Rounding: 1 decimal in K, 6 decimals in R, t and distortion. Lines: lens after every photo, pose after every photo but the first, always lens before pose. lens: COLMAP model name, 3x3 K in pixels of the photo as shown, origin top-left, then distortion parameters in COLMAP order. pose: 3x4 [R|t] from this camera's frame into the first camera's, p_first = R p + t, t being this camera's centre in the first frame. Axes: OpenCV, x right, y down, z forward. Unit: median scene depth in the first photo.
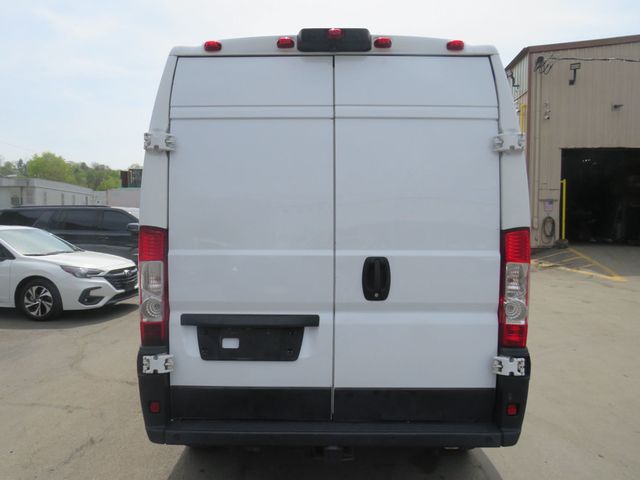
lens RADIAL K [[454.4, 0, 320.0], [0, 454.4, 240.0], [0, 0, 1]] dist [-0.018180, -0.007826]
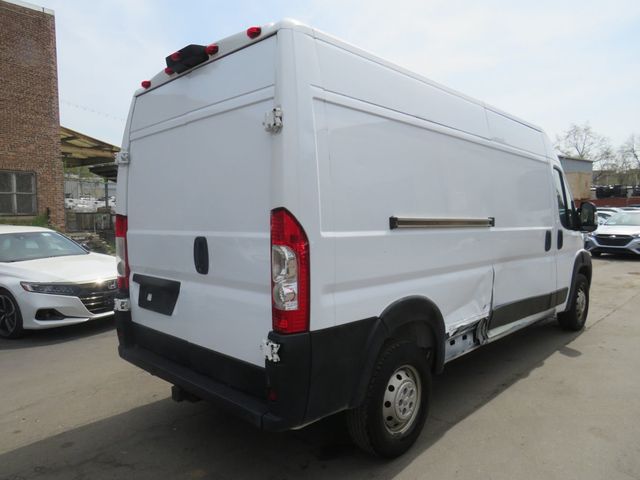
lens RADIAL K [[454.4, 0, 320.0], [0, 454.4, 240.0], [0, 0, 1]] dist [-0.018180, -0.007826]
pose [[0.722892, 0.019455, -0.690687, 1.142180], [-0.003545, 0.999695, 0.024449, 0.015882], [0.690952, -0.015226, 0.722741, 0.358405]]
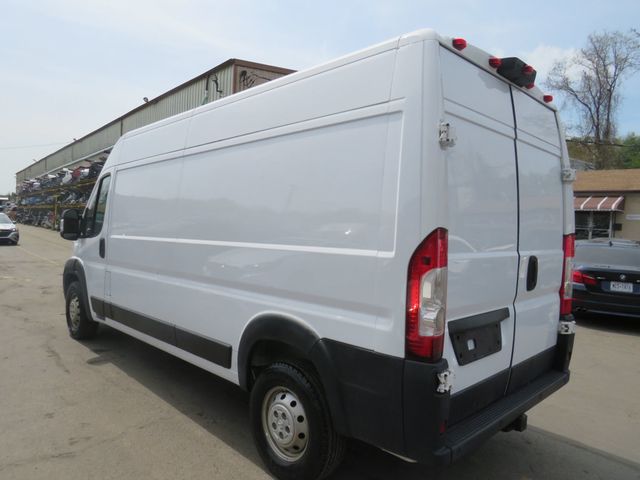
lens RADIAL K [[454.4, 0, 320.0], [0, 454.4, 240.0], [0, 0, 1]] dist [-0.018180, -0.007826]
pose [[0.701099, -0.001436, 0.713063, -1.170195], [-0.007694, 0.999925, 0.009578, -0.013701], [-0.713023, -0.012202, 0.701035, 0.537532]]
